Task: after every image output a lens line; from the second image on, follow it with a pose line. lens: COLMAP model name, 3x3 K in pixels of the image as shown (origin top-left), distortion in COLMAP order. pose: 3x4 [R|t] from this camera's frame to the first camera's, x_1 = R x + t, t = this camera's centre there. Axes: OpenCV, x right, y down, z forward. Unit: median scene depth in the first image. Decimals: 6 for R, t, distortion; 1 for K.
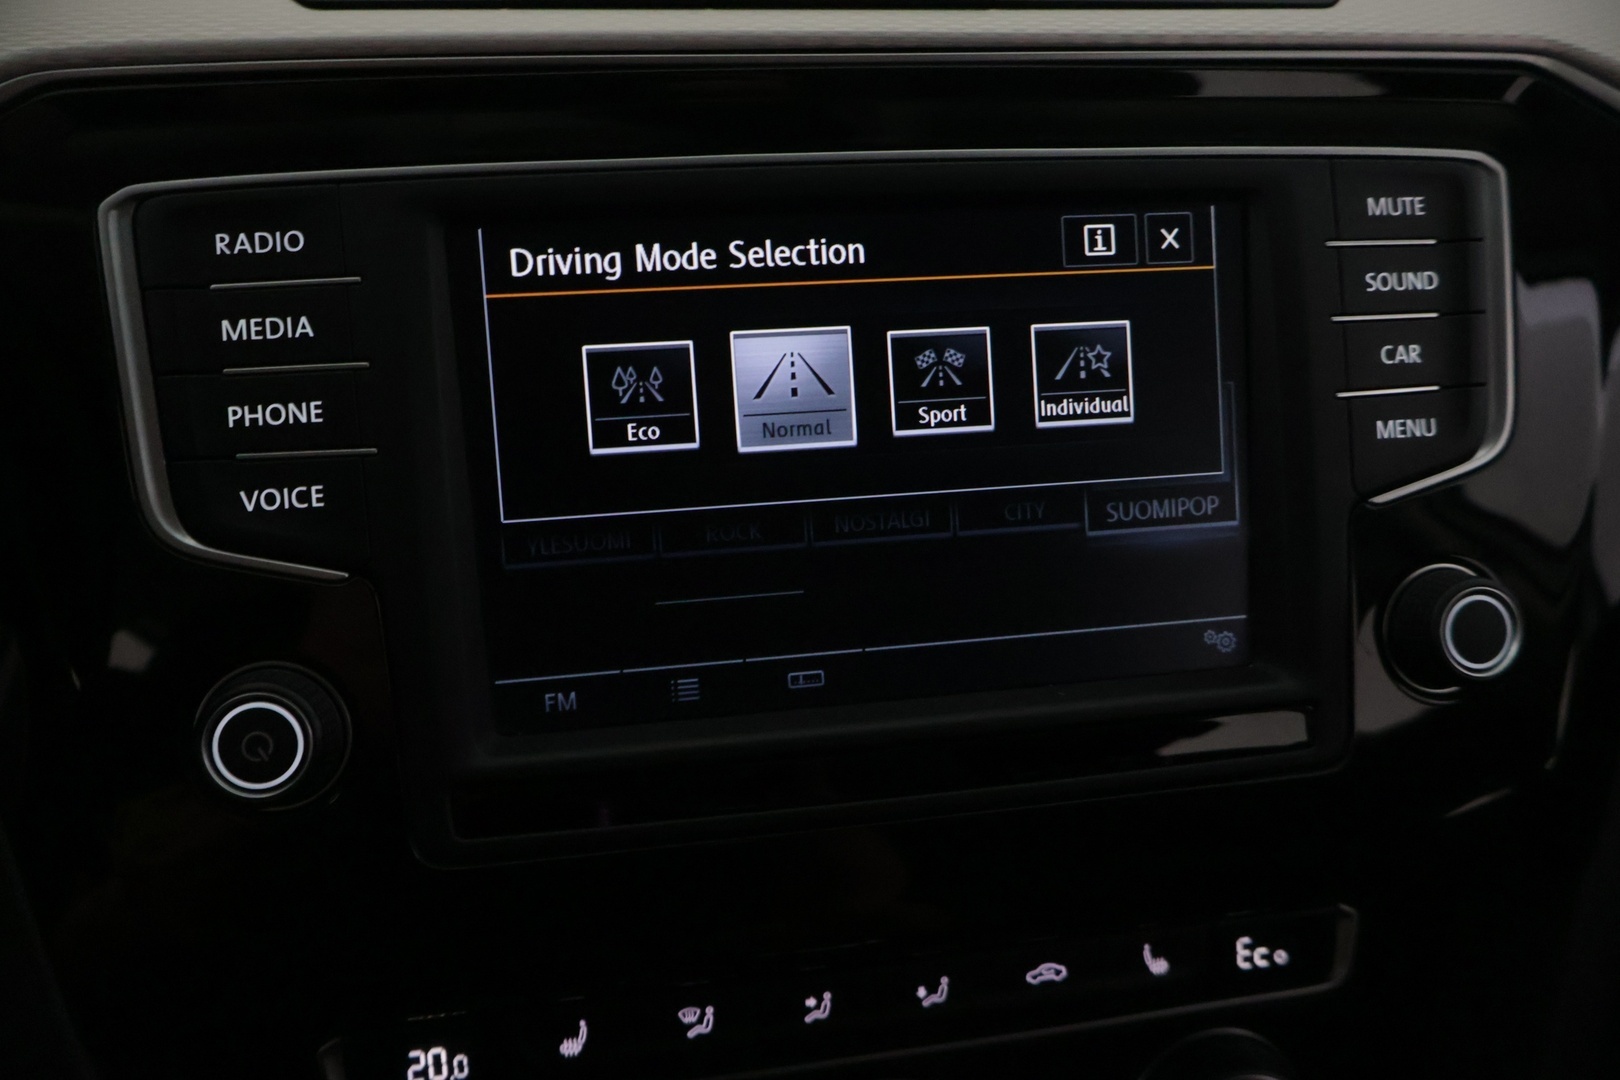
lens RADIAL K [[1330.3, 0, 810.0], [0, 1330.3, 540.0], [0, 0, 1]] dist [-0.006791, 0.000295]
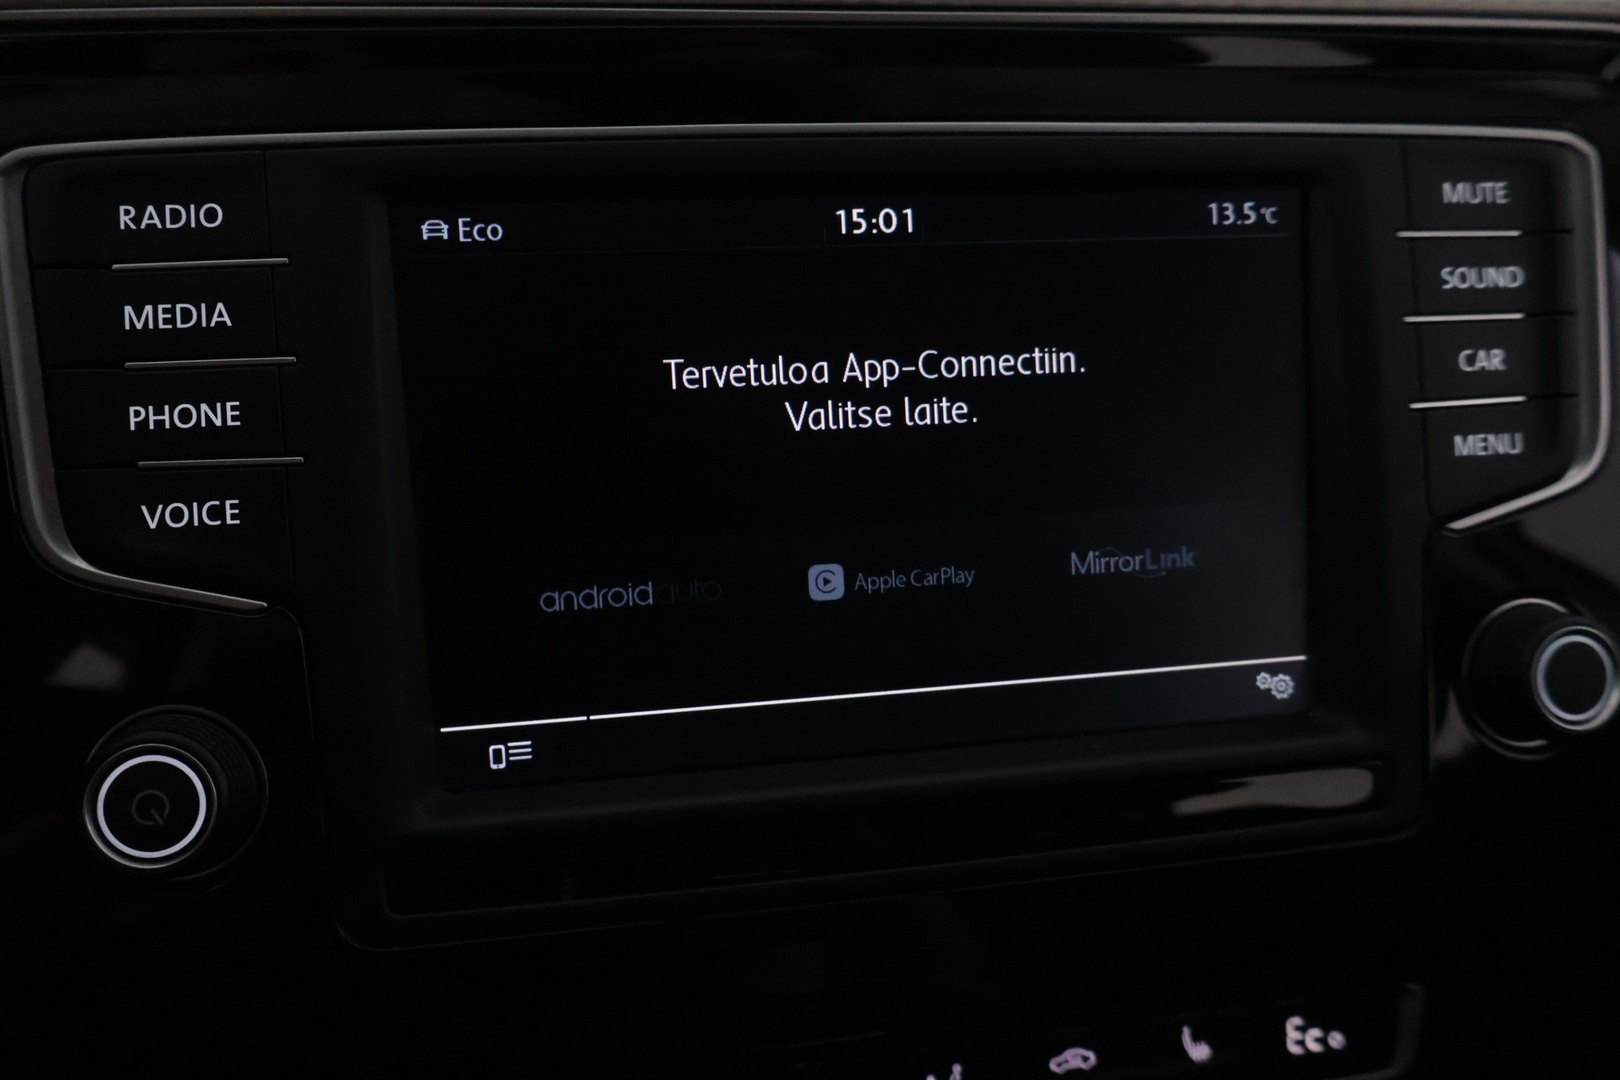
lens RADIAL K [[1340.1, 0, 812.4], [0, 1340.1, 522.6], [0, 0, 1]] dist [-0.005116, 0.002525]
pose [[0.999959, 0.008565, 0.003018, 0.000120], [-0.008491, 0.999686, -0.023595, -0.007673], [-0.003219, 0.023568, 0.999717, 0.118911]]
